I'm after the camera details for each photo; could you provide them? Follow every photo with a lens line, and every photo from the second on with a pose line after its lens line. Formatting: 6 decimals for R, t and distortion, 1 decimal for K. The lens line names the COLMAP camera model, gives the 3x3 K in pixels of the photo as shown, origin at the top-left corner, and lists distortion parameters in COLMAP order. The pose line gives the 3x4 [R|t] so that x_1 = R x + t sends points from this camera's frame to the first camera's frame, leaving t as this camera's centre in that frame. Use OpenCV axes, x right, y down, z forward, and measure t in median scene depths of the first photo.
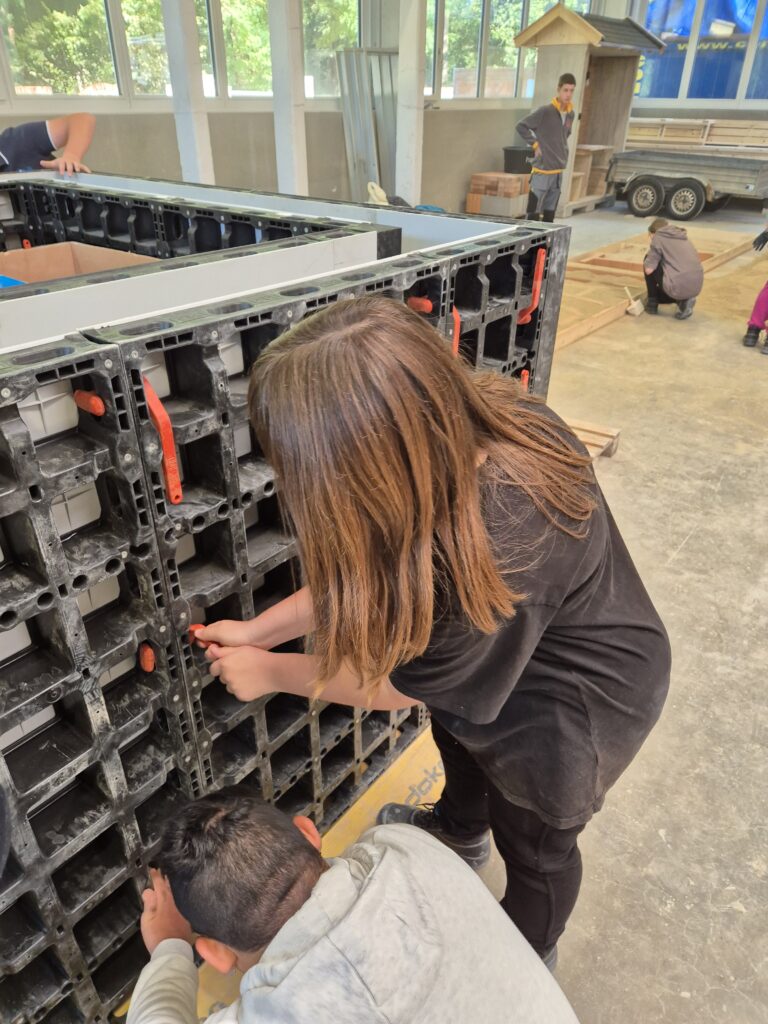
lens RADIAL K [[686.3, 0, 376.3], [0, 686.3, 514.2], [0, 0, 1]] dist [0.041536, -0.048030]
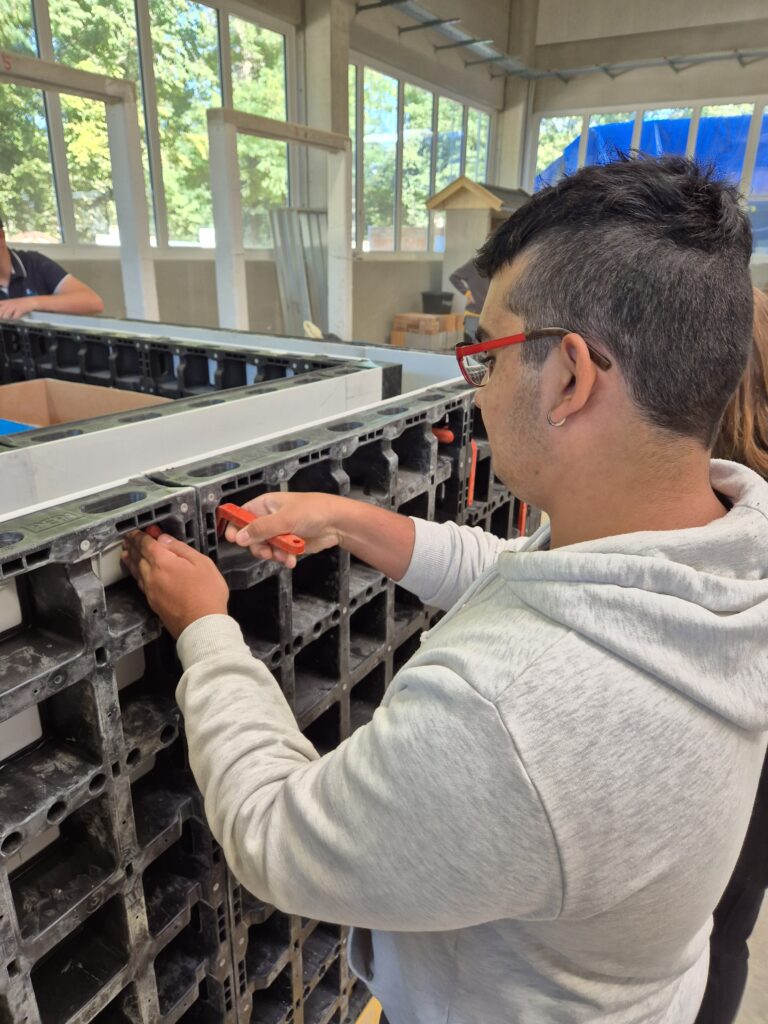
lens RADIAL K [[686.3, 0, 389.7], [0, 686.3, 493.2], [0, 0, 1]] dist [0.041536, -0.048030]
pose [[0.992258, -0.029659, 0.120599, -0.157506], [0.053275, 0.978832, -0.197609, -0.027481], [-0.112185, 0.202504, 0.972834, 0.043947]]
